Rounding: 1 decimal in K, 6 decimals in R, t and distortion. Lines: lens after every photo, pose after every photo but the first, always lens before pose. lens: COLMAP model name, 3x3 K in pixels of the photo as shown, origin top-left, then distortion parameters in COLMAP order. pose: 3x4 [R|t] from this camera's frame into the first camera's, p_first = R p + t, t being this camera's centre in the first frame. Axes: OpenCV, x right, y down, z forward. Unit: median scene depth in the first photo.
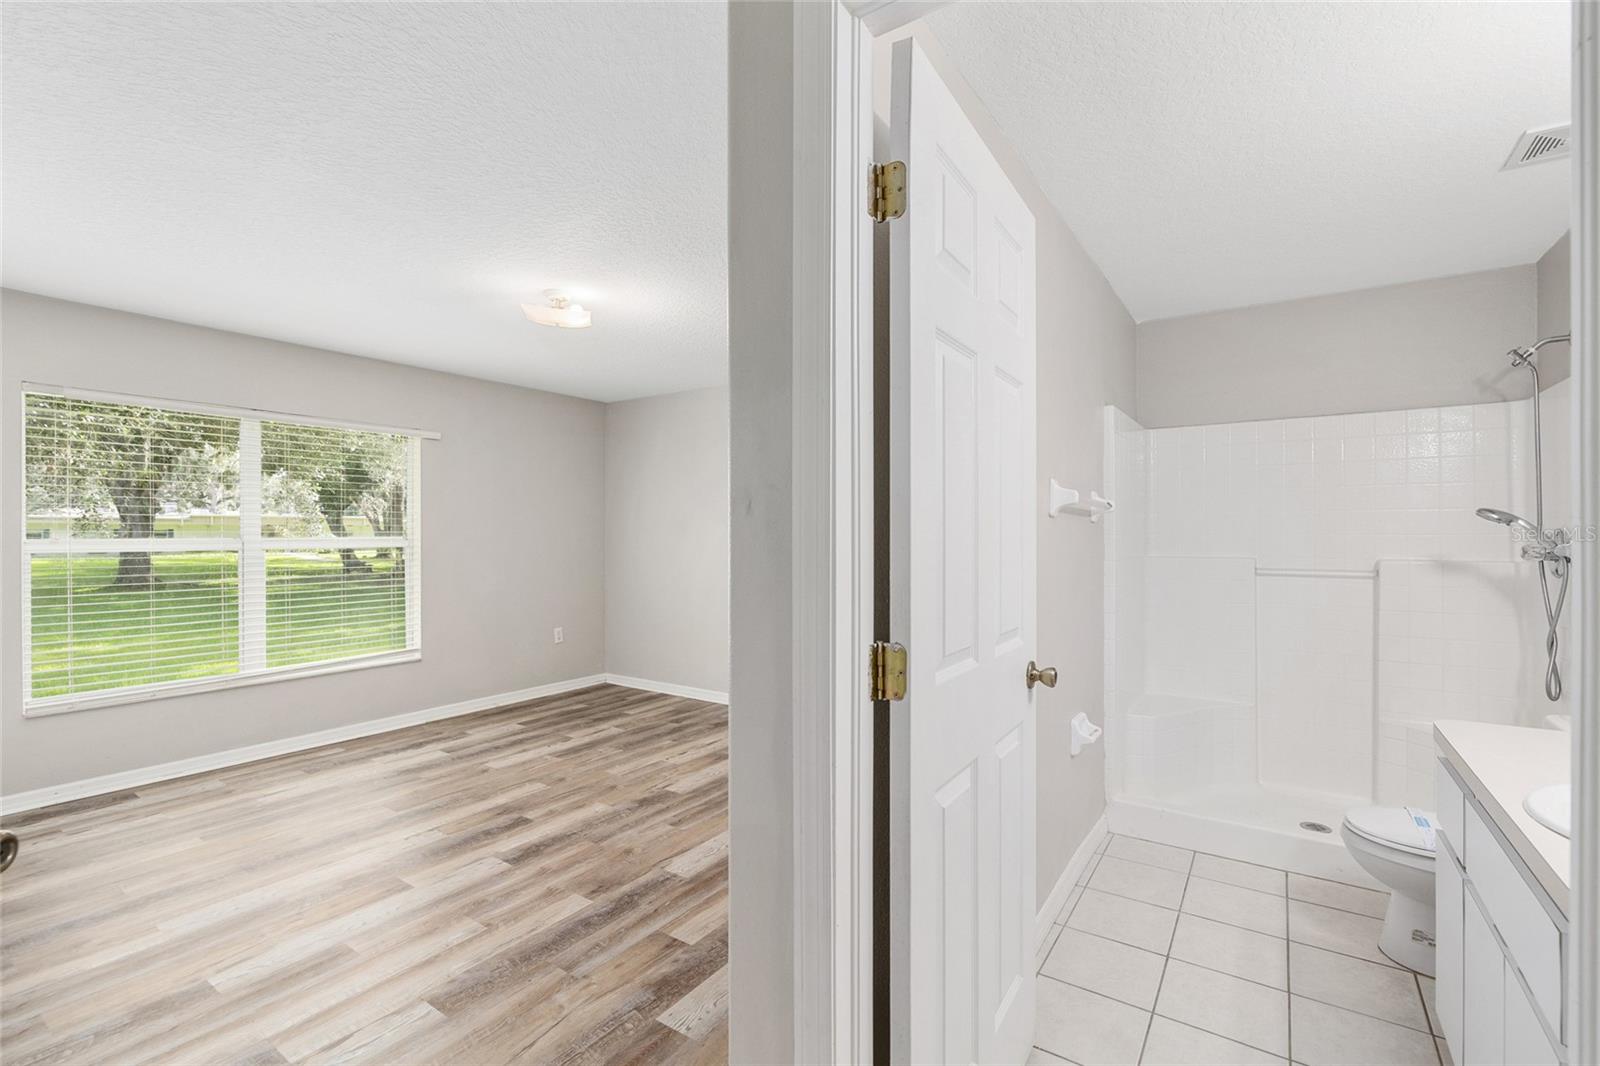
lens RADIAL K [[719.3, 0, 806.1], [0, 719.3, 539.5], [0, 0, 1]] dist [-0.004242, 0.000444]
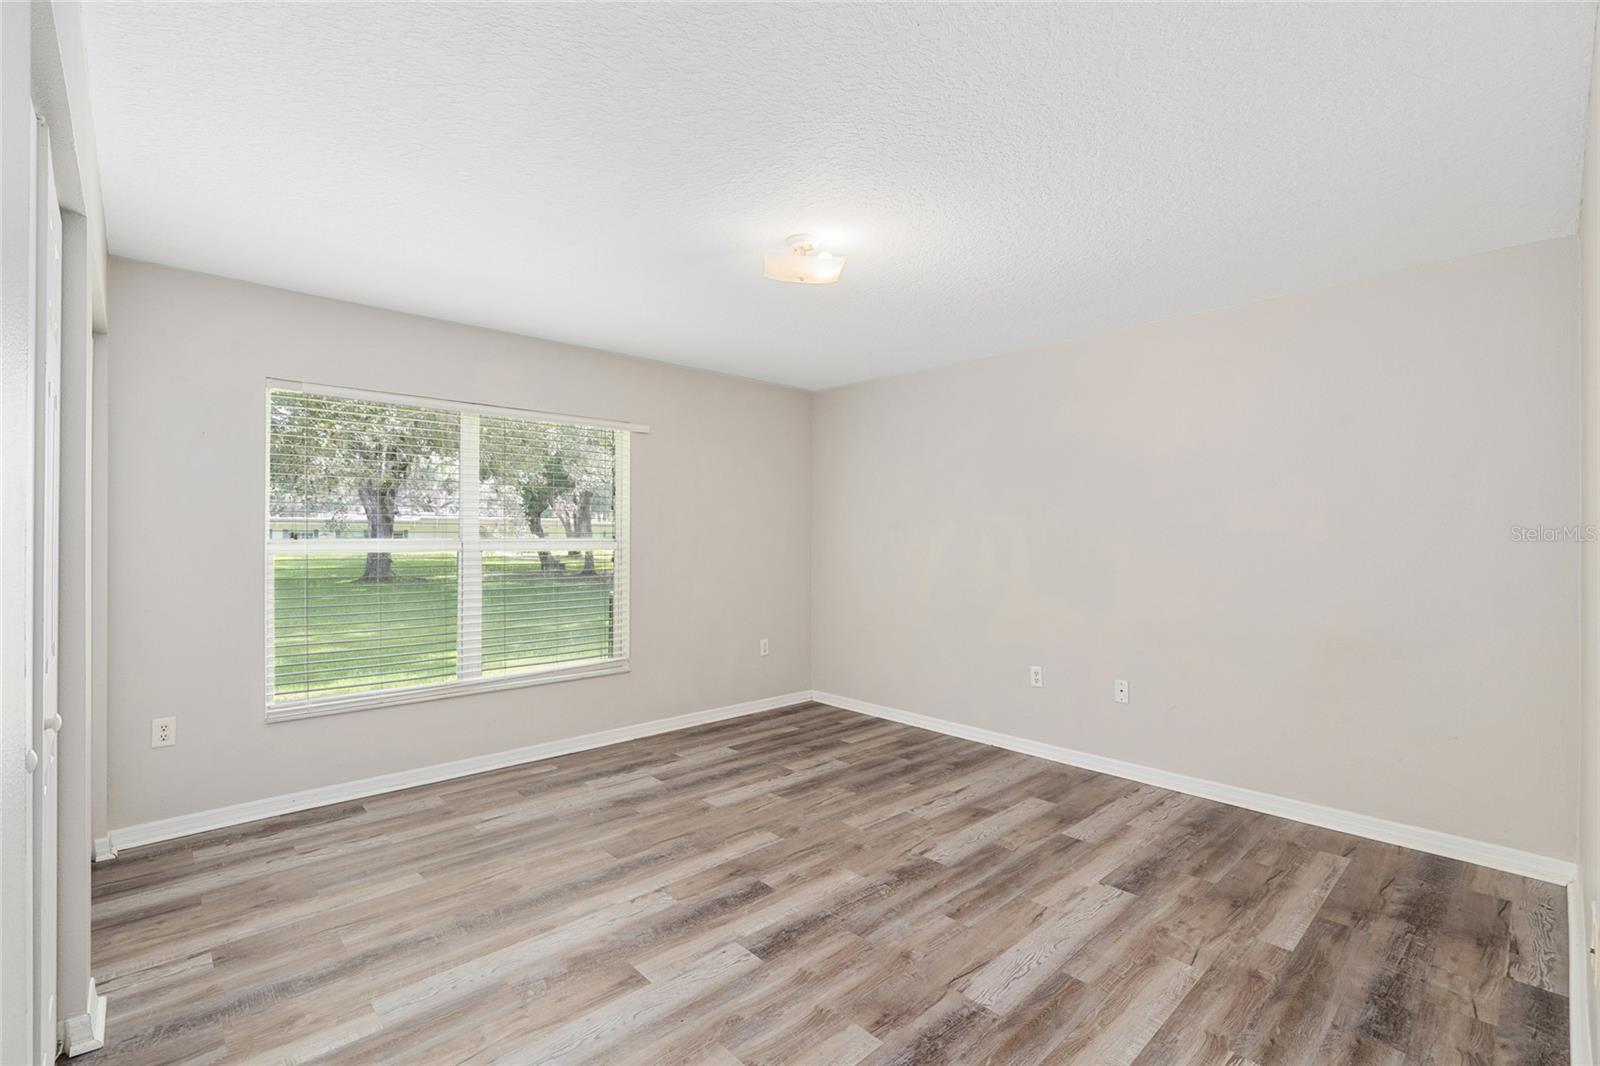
lens RADIAL K [[719.3, 0, 804.8], [0, 719.3, 540.5], [0, 0, 1]] dist [-0.004242, 0.000444]
pose [[0.975980, 0.004059, -0.217821, -0.150930], [-0.004285, 0.999991, -0.000566, -0.002417], [0.217816, 0.001486, 0.975989, 0.189667]]
